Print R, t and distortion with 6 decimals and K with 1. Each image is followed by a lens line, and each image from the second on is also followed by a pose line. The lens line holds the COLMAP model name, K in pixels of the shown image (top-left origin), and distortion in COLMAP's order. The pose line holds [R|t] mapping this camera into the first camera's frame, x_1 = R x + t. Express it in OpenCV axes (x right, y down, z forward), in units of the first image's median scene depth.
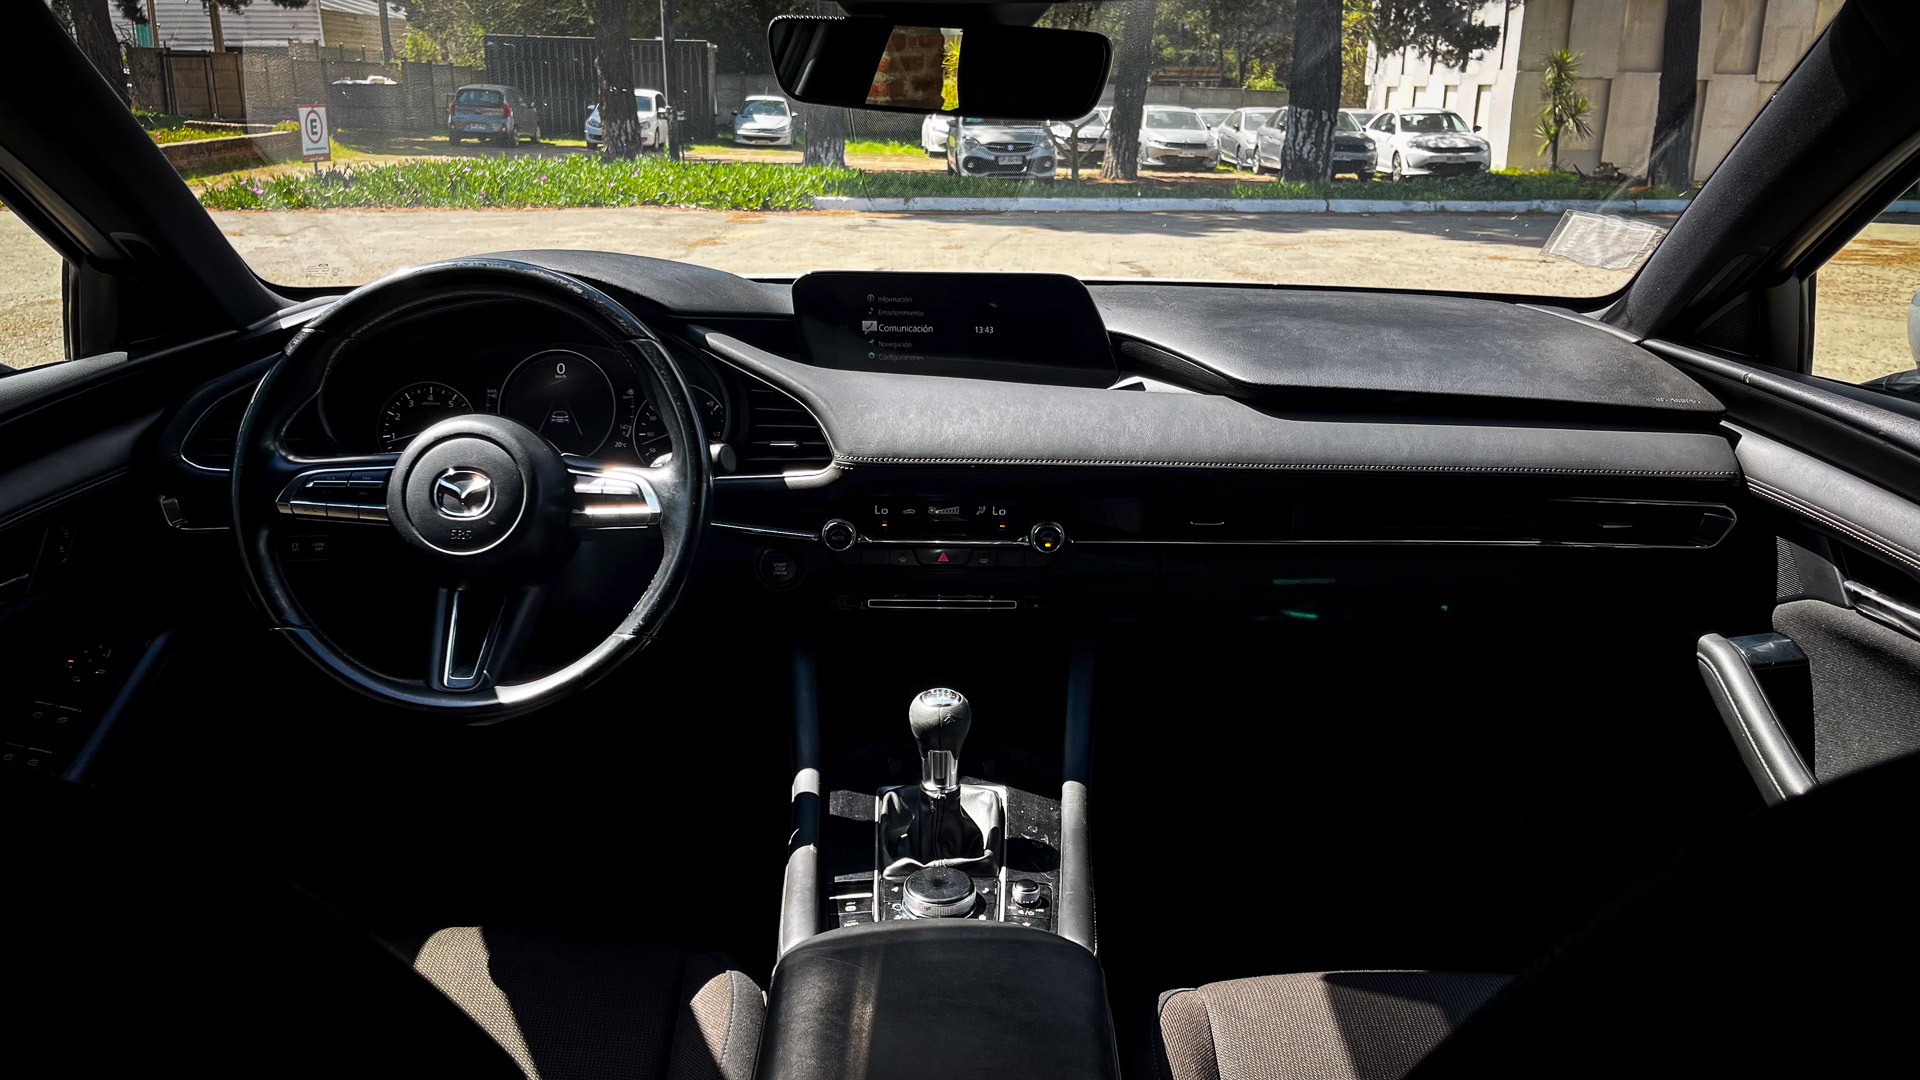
lens RADIAL K [[1458.0, 0, 998.0], [0, 1458.0, 540.7], [0, 0, 1]] dist [0.044493, -0.051751]
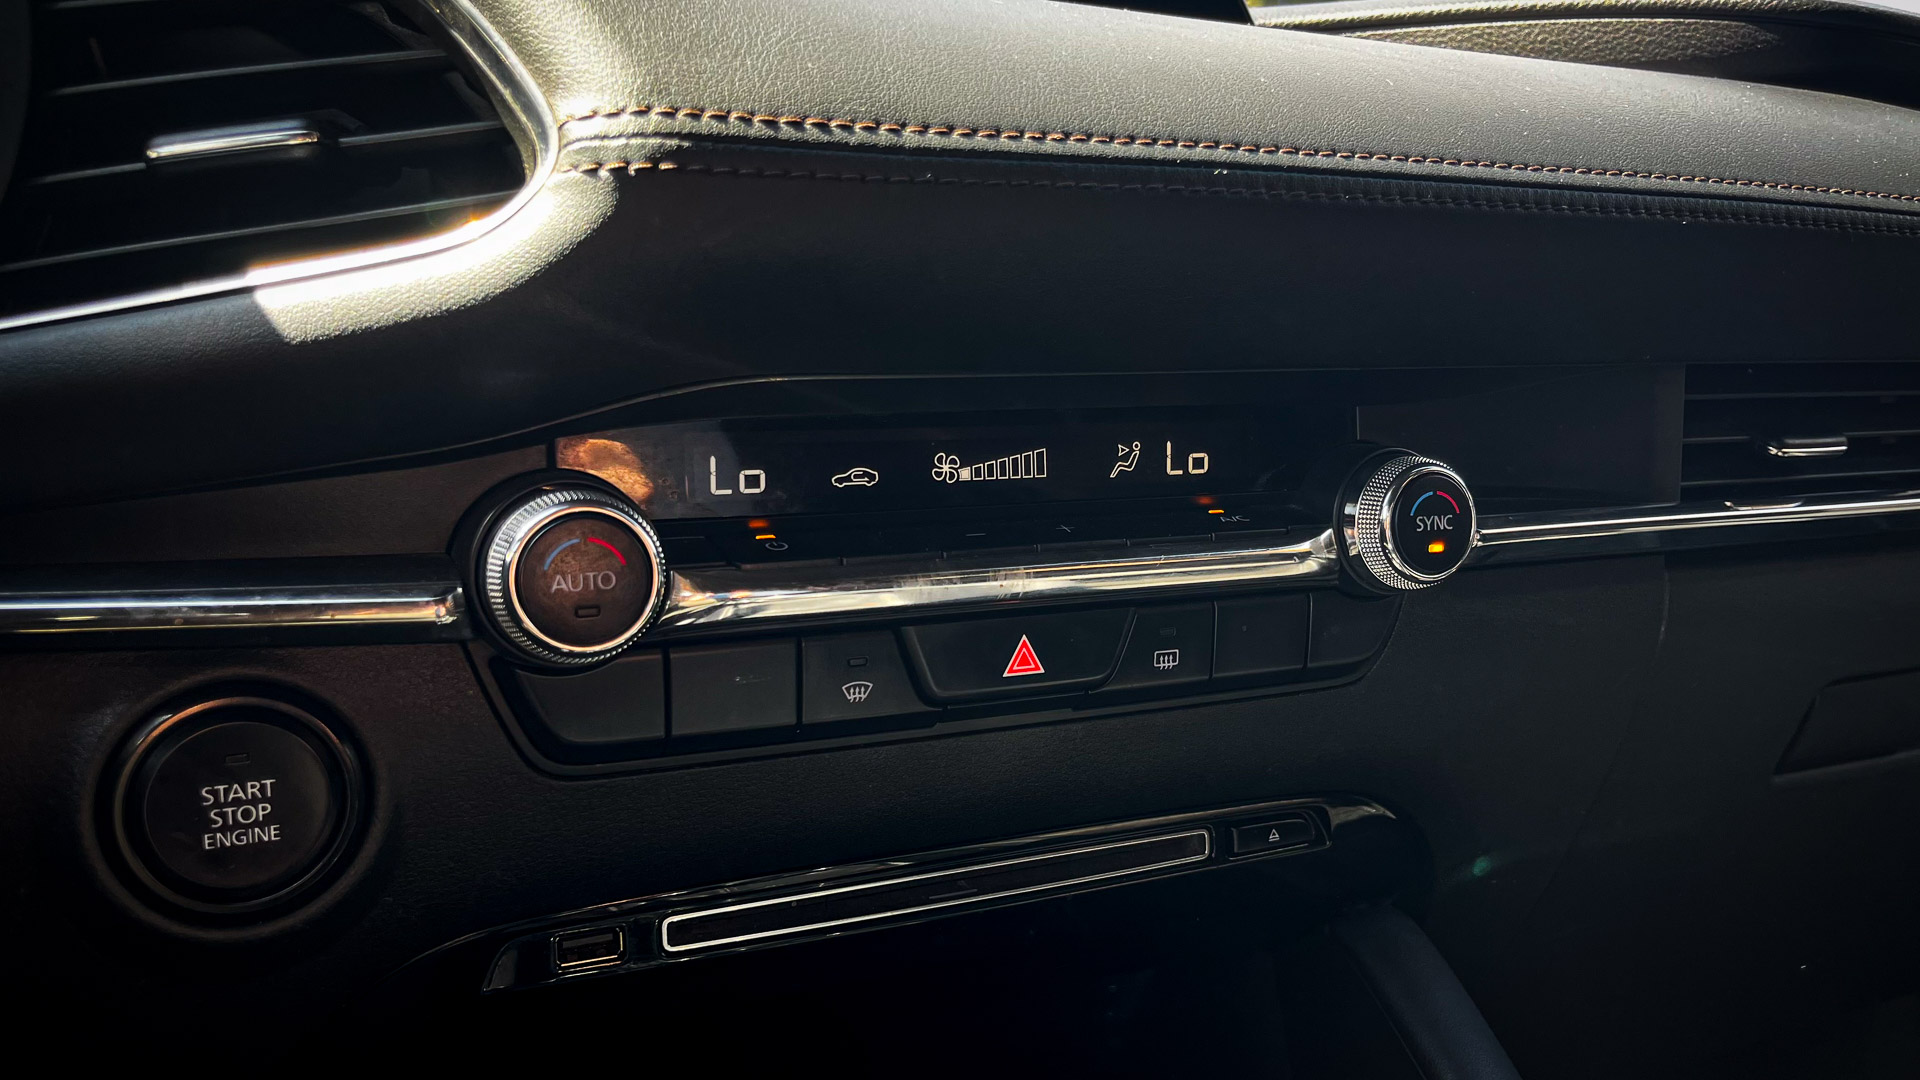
lens RADIAL K [[1441.7, 0, 965.3], [0, 1441.7, 561.4], [0, 0, 1]] dist [0.029197, -0.001932]
pose [[0.909579, -0.071016, 0.409418, -0.141229], [0.162819, 0.967411, -0.193924, 0.040171], [-0.382303, 0.243050, 0.891499, 0.807756]]
